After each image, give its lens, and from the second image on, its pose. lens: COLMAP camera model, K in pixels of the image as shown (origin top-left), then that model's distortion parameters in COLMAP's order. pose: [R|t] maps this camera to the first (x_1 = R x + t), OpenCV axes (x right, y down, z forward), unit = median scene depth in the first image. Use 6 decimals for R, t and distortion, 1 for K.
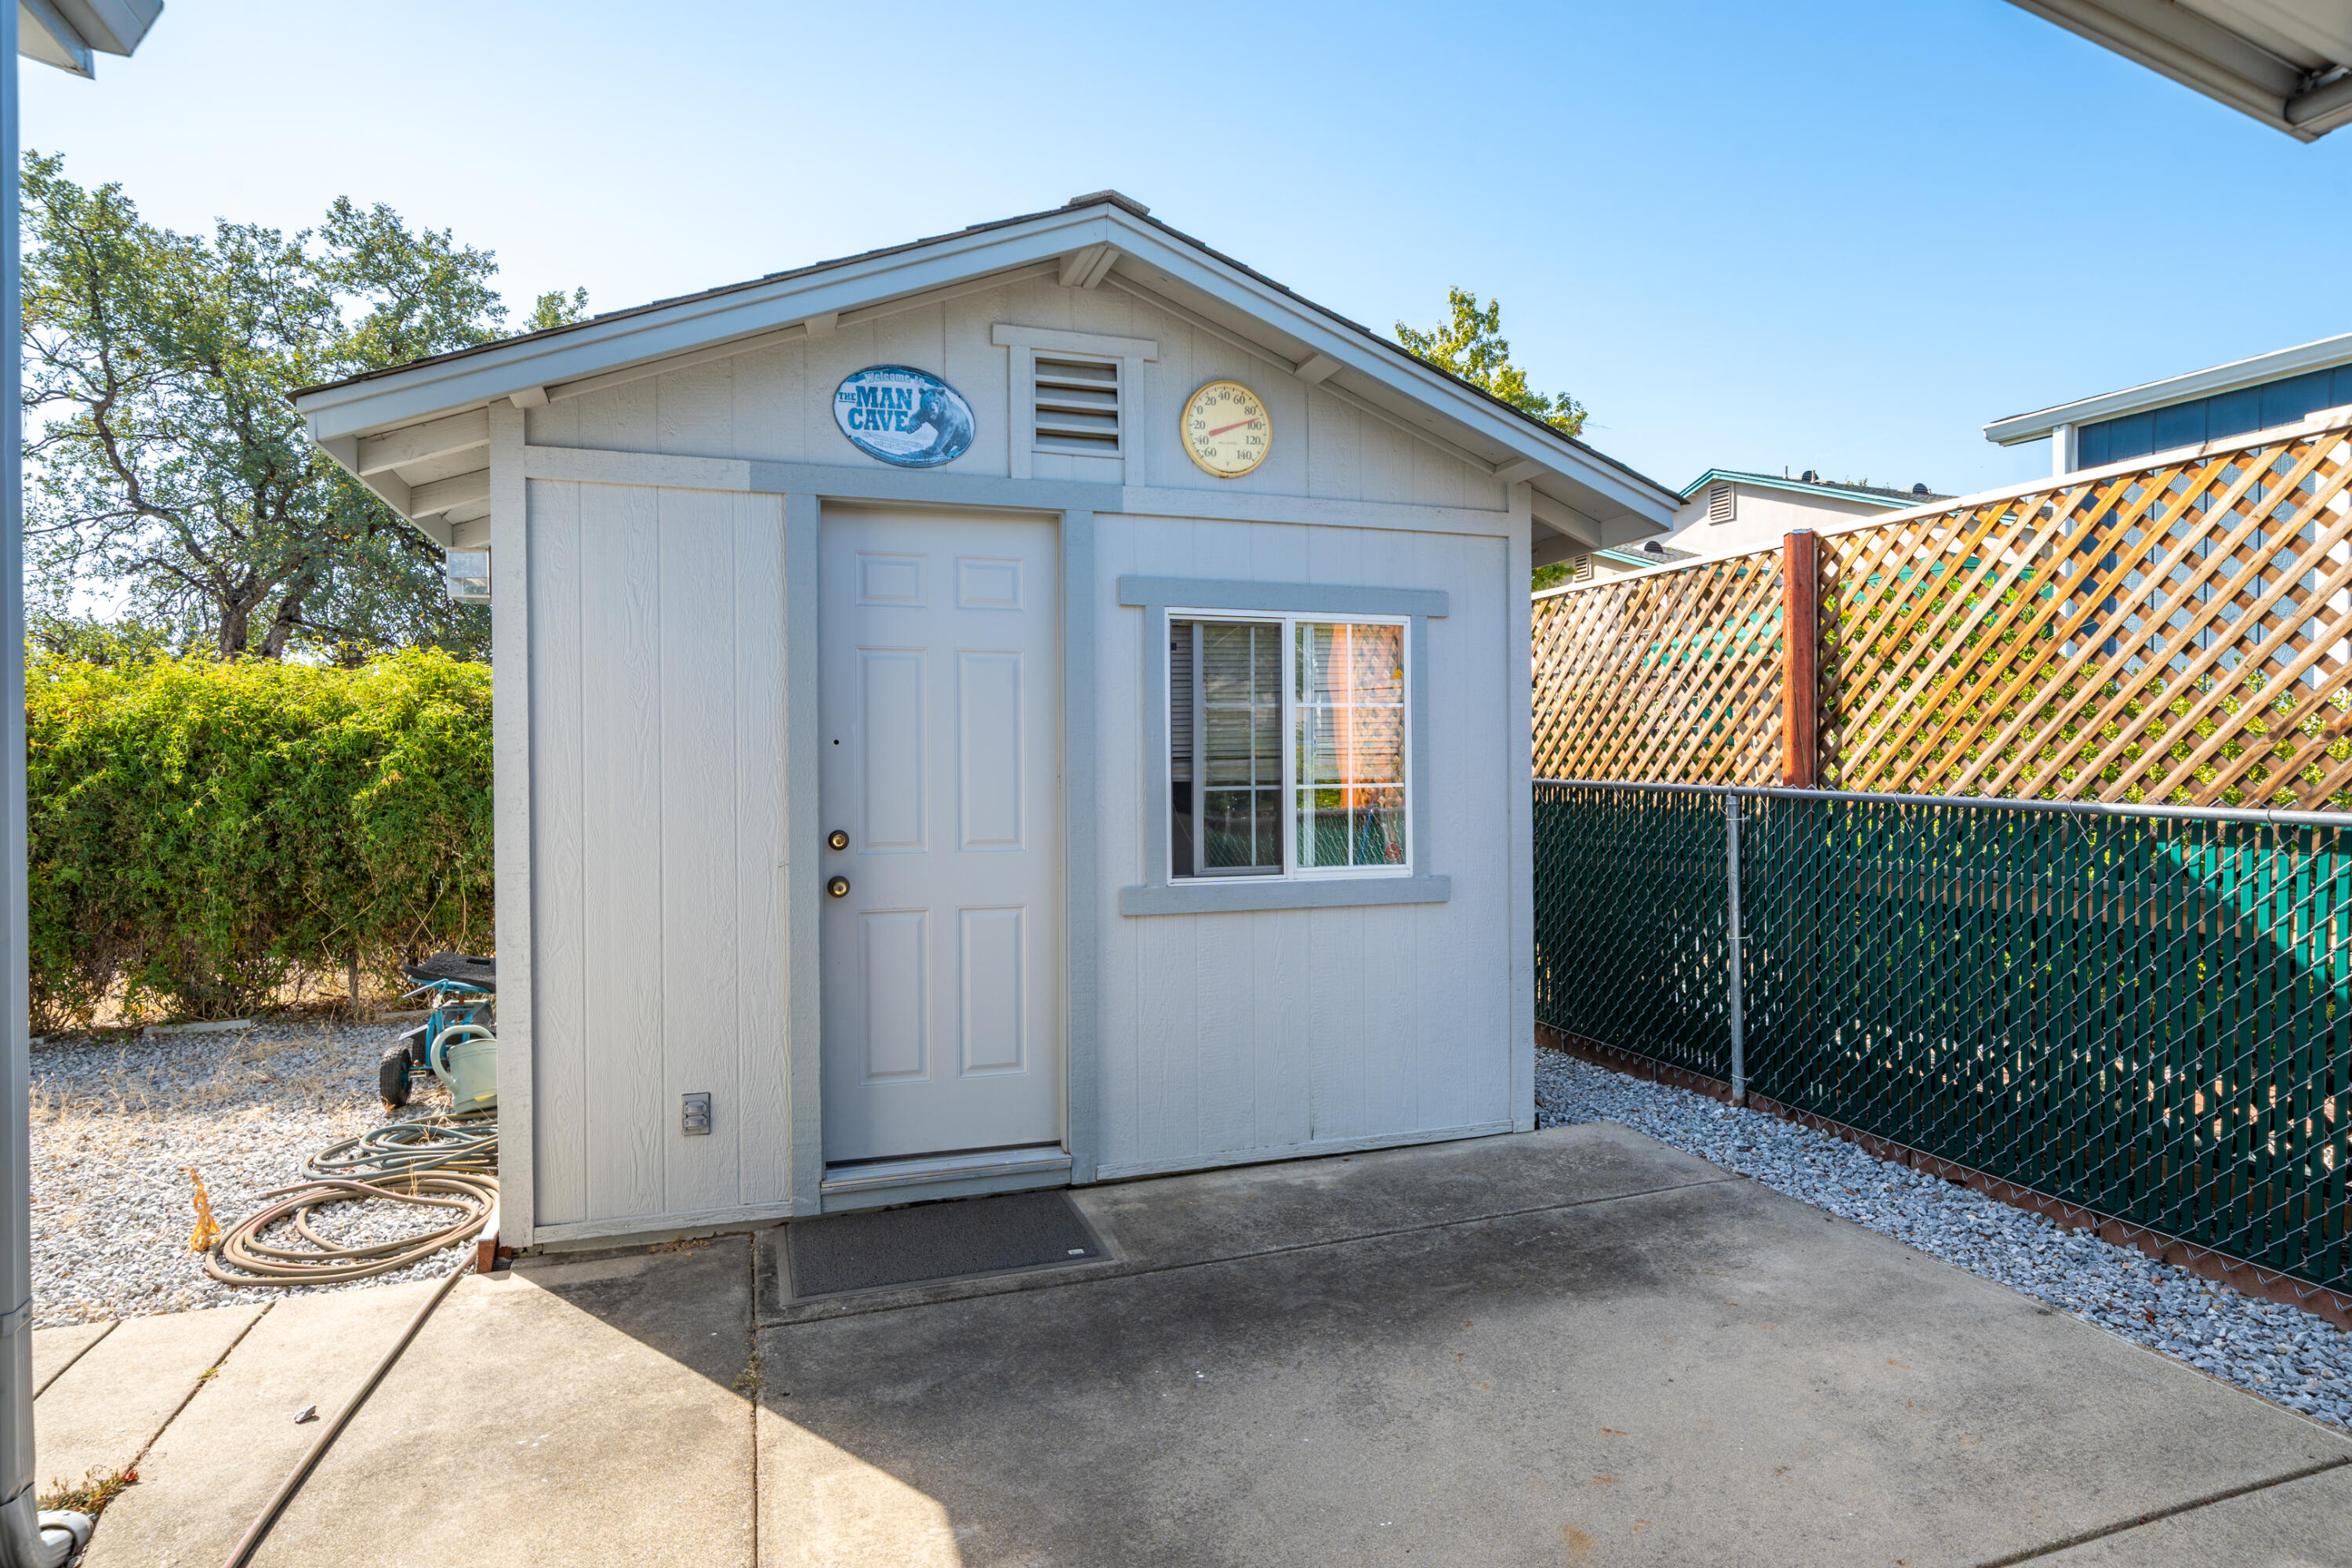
lens RADIAL K [[1212.4, 0, 1180.4], [0, 1212.4, 791.7], [0, 0, 1]] dist [-0.000397, 0.000966]
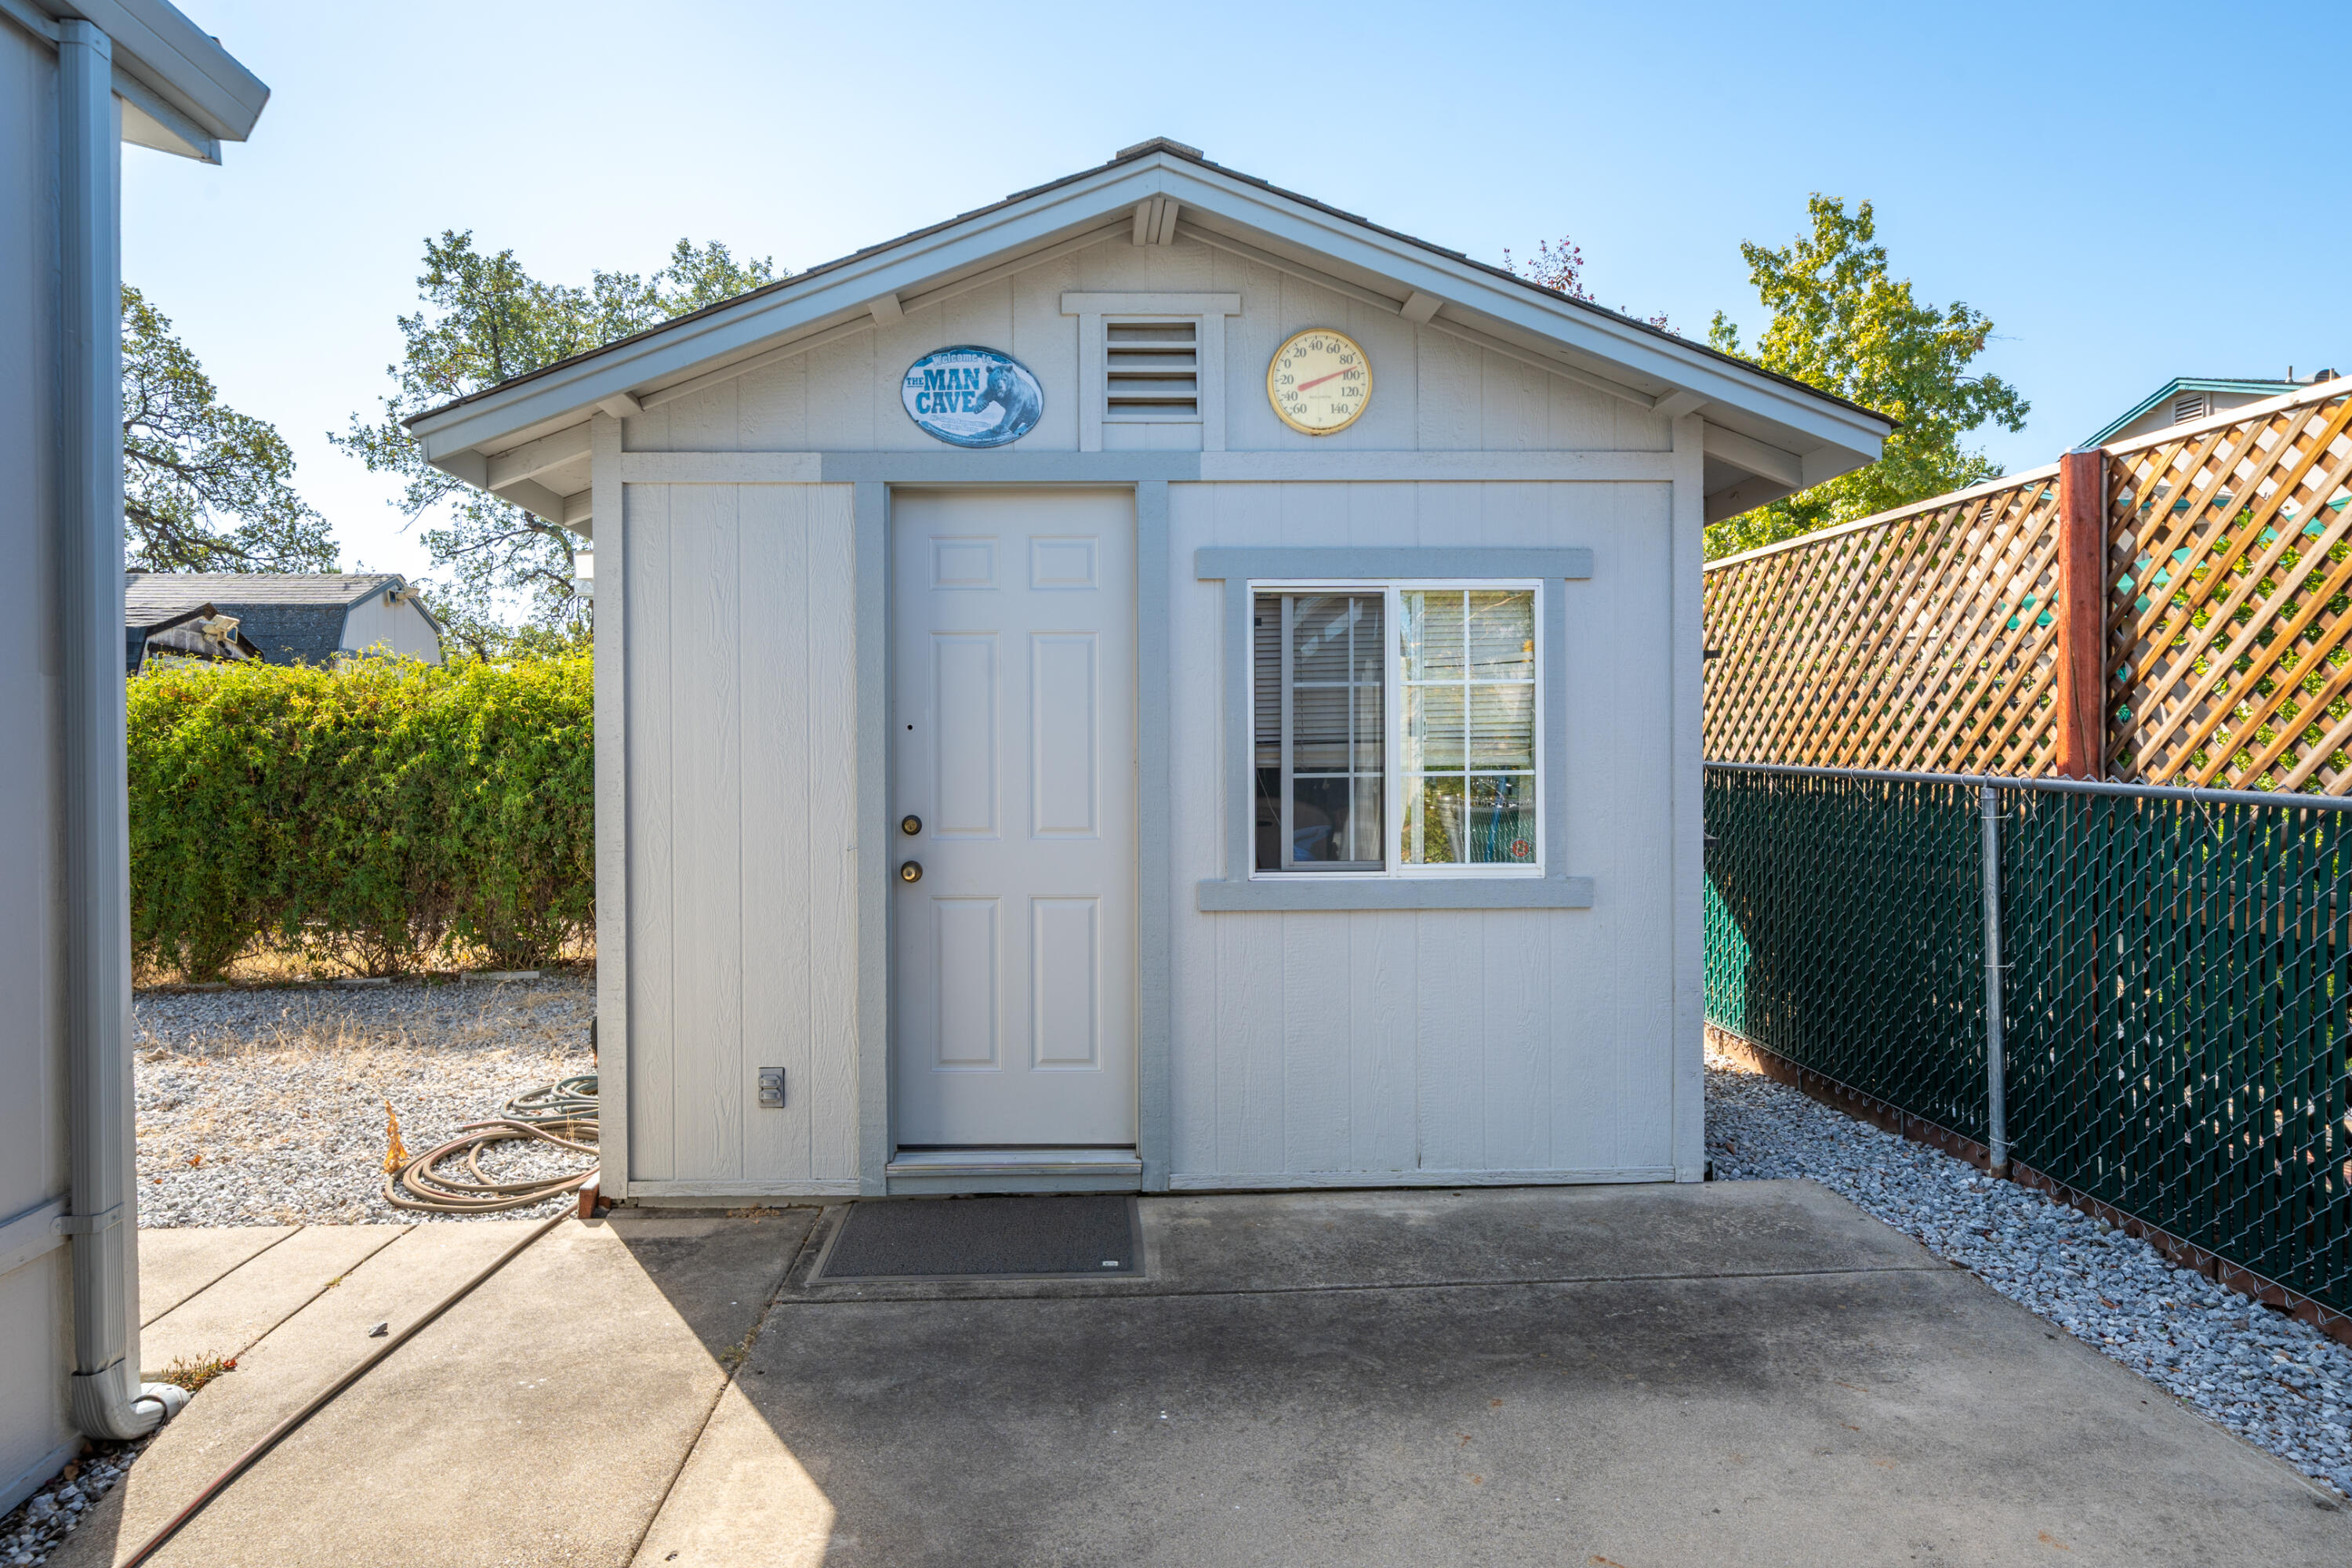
lens RADIAL K [[1249.9, 0, 1133.9], [0, 1249.9, 776.9], [0, 0, 1]] dist [0.000188, 0.000848]
pose [[0.958123, 0.006315, -0.286286, 0.188688], [-0.005496, 0.999978, 0.003664, -0.004594], [0.286303, -0.001938, 0.958137, 0.062001]]
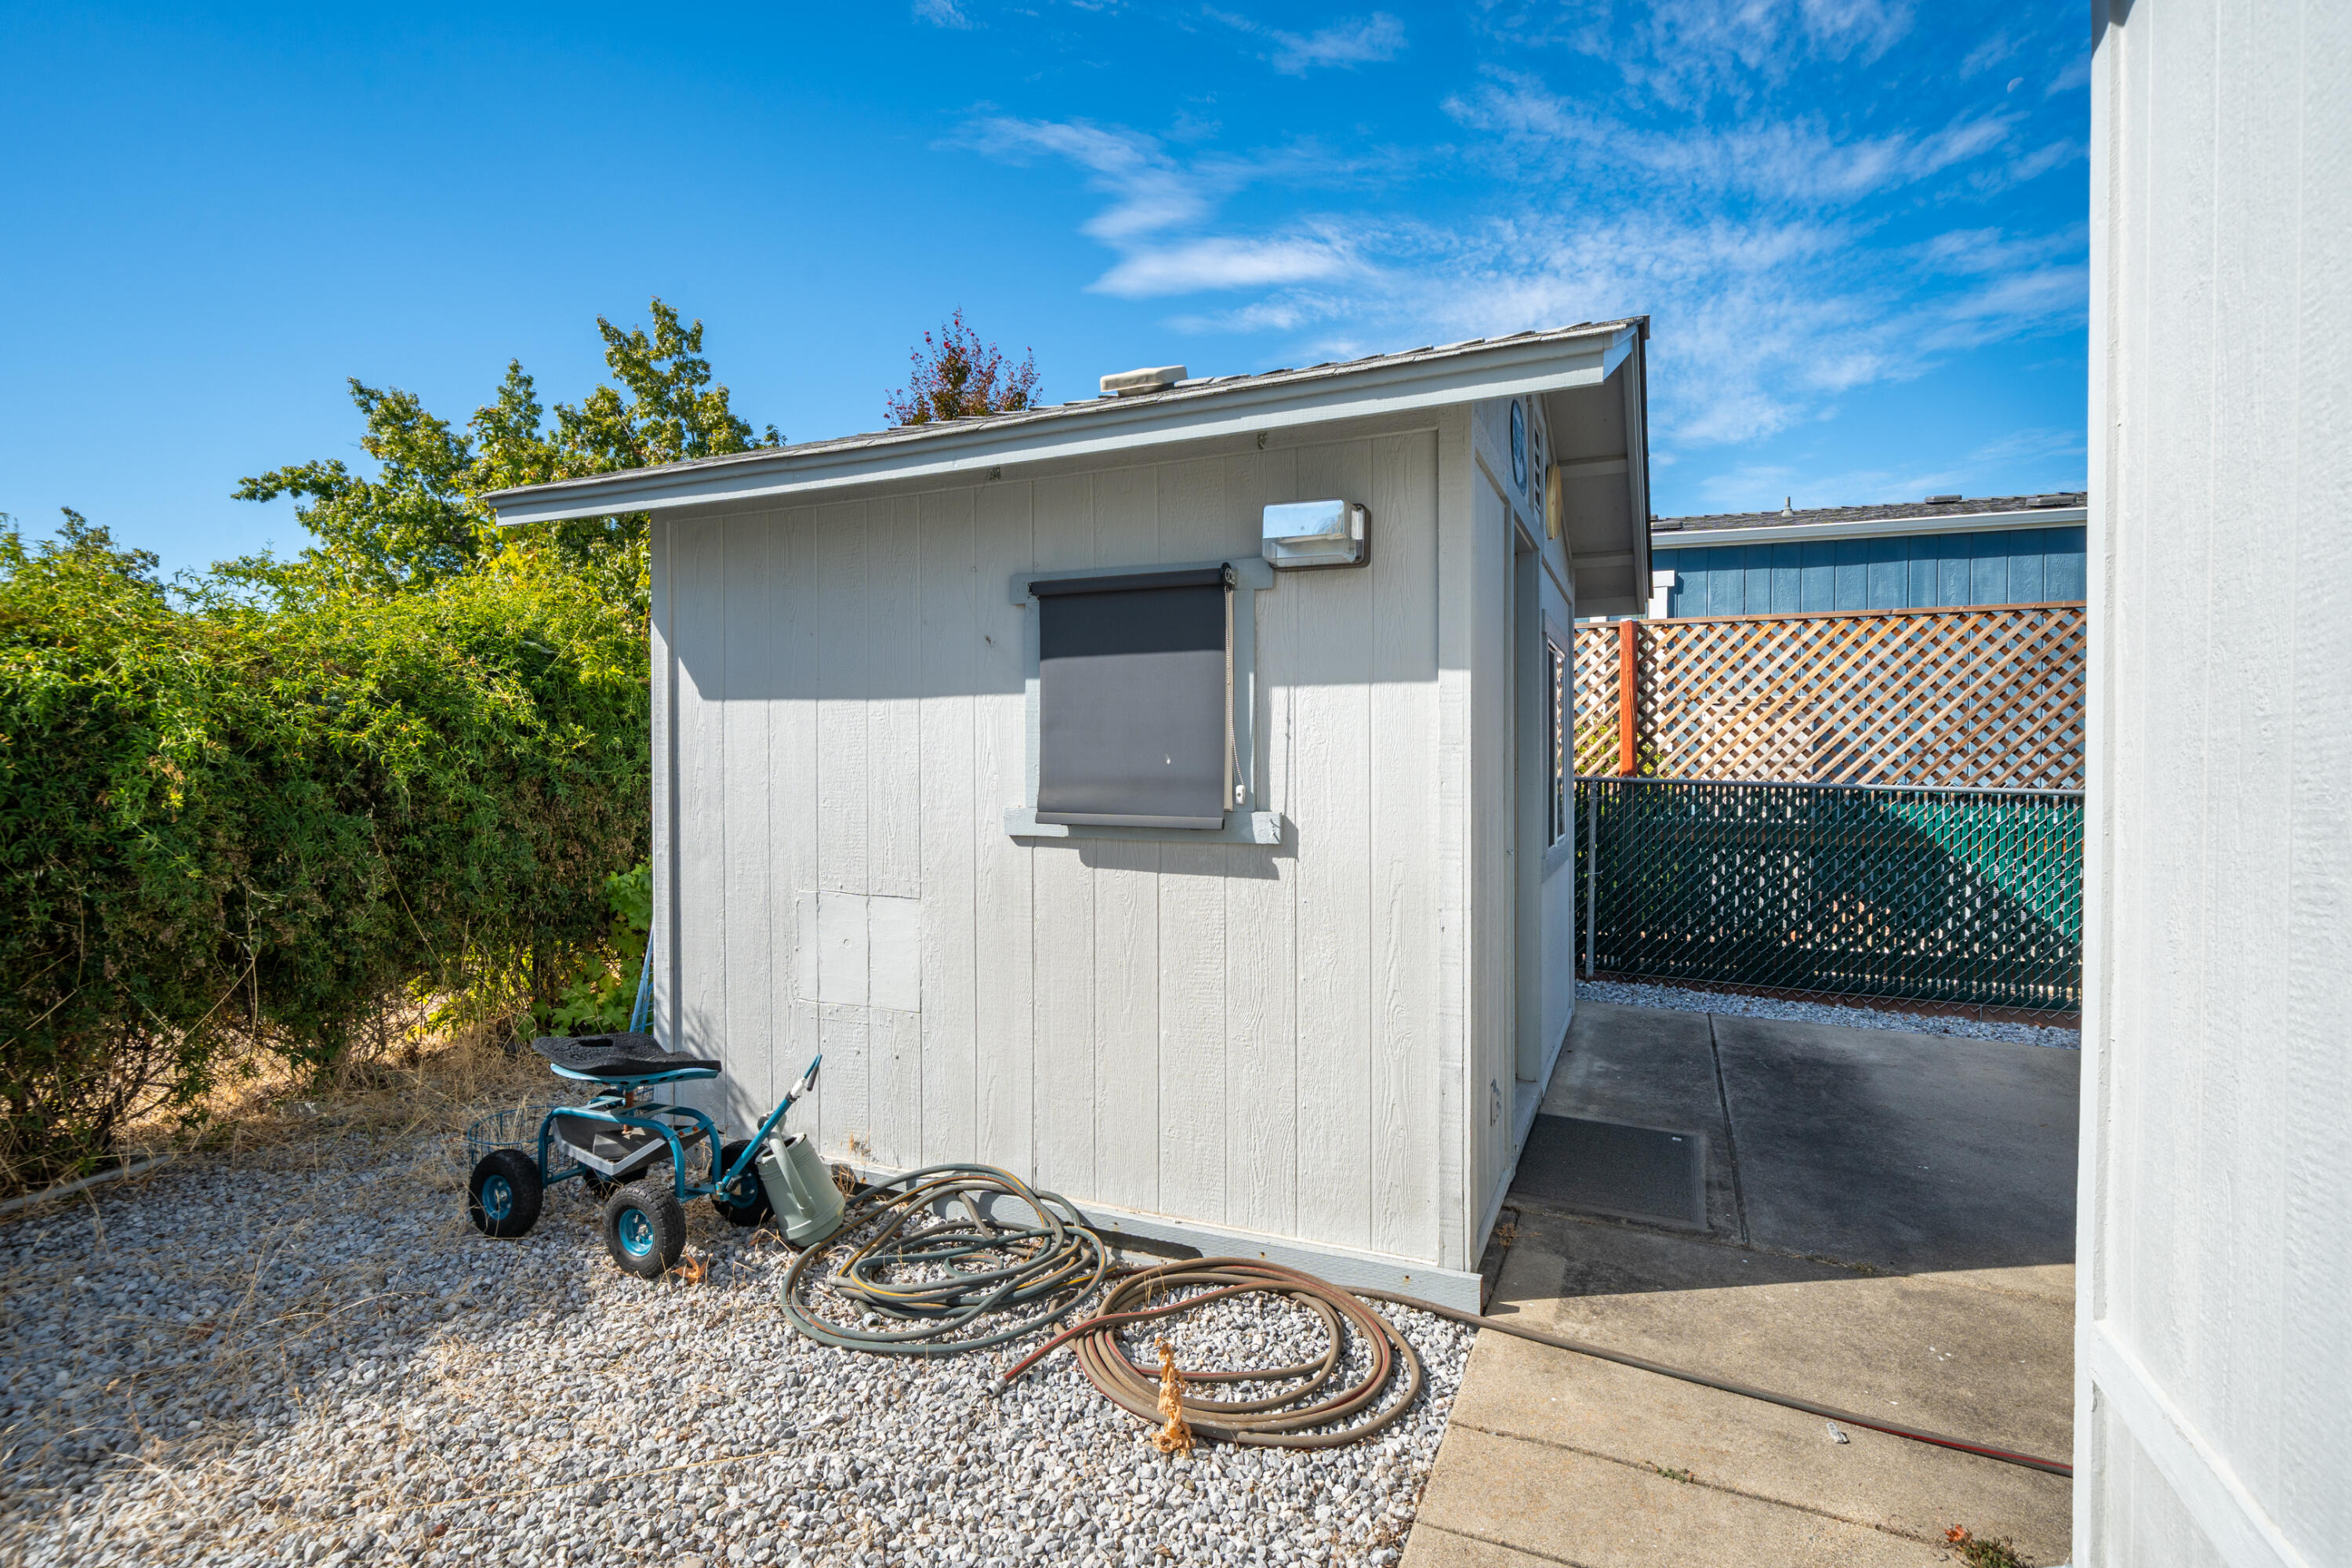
lens RADIAL K [[1061.9, 0, 1170.4], [0, 1061.9, 777.5], [0, 0, 1]] dist [0.000559, 0.000133]
pose [[0.705656, -0.001659, 0.708552, -1.140348], [0.005447, 0.999980, -0.003083, -0.003732], [-0.708533, 0.006035, 0.705652, 0.525557]]
